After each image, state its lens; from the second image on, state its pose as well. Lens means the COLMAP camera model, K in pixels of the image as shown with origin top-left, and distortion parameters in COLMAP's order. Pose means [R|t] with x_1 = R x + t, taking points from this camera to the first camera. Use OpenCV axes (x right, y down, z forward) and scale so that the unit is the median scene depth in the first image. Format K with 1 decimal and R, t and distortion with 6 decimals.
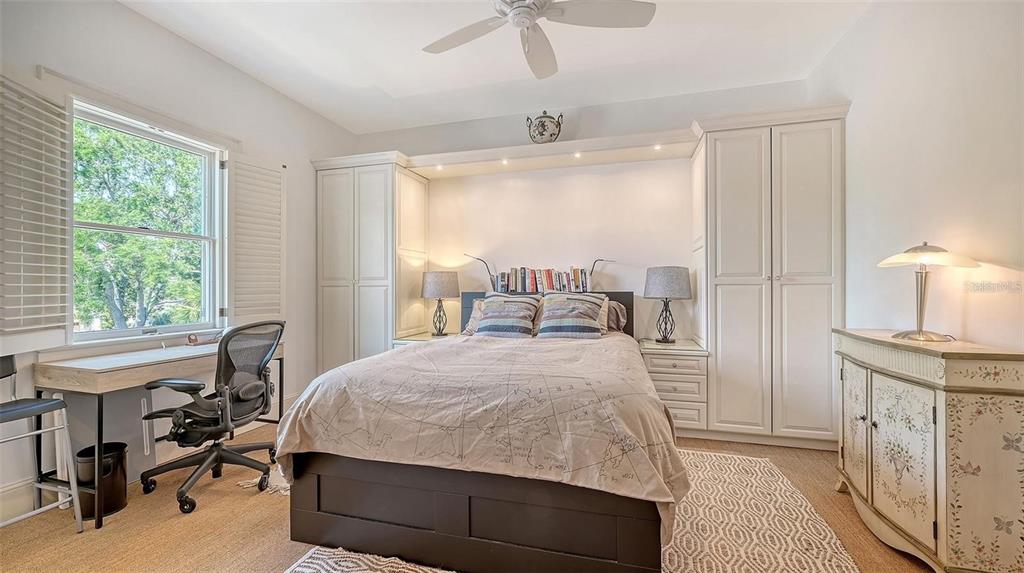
lens RADIAL K [[408.5, 0, 515.7], [0, 408.5, 286.3], [0, 0, 1]] dist [0.000314, -0.000366]
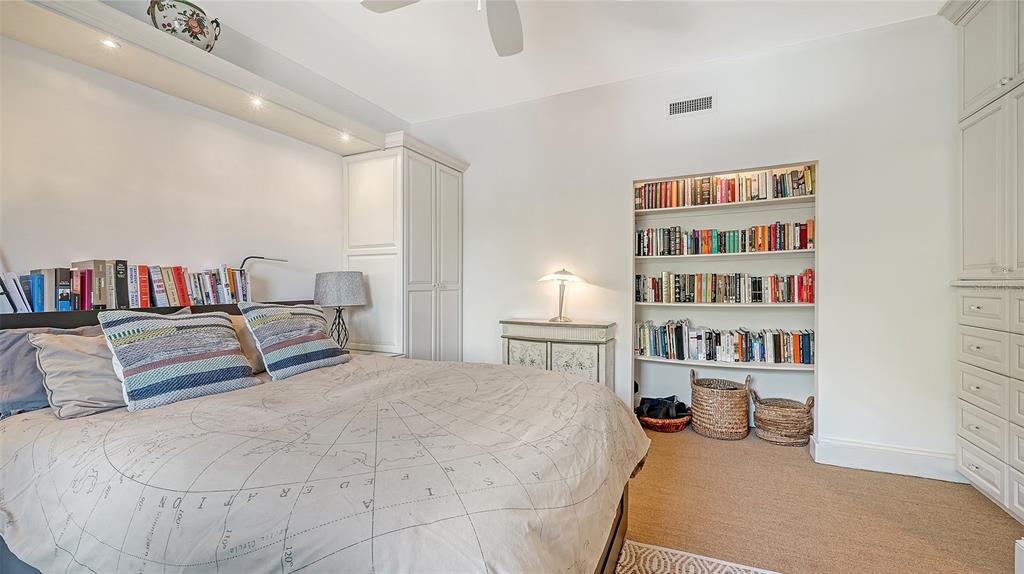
lens RADIAL K [[408.5, 0, 515.7], [0, 408.5, 286.8], [0, 0, 1]] dist [0.000314, -0.000366]
pose [[0.163626, -0.002797, 0.986519, -0.526851], [-0.001375, 0.999994, 0.003063, -0.019501], [-0.986522, -0.001858, 0.163621, 0.546199]]
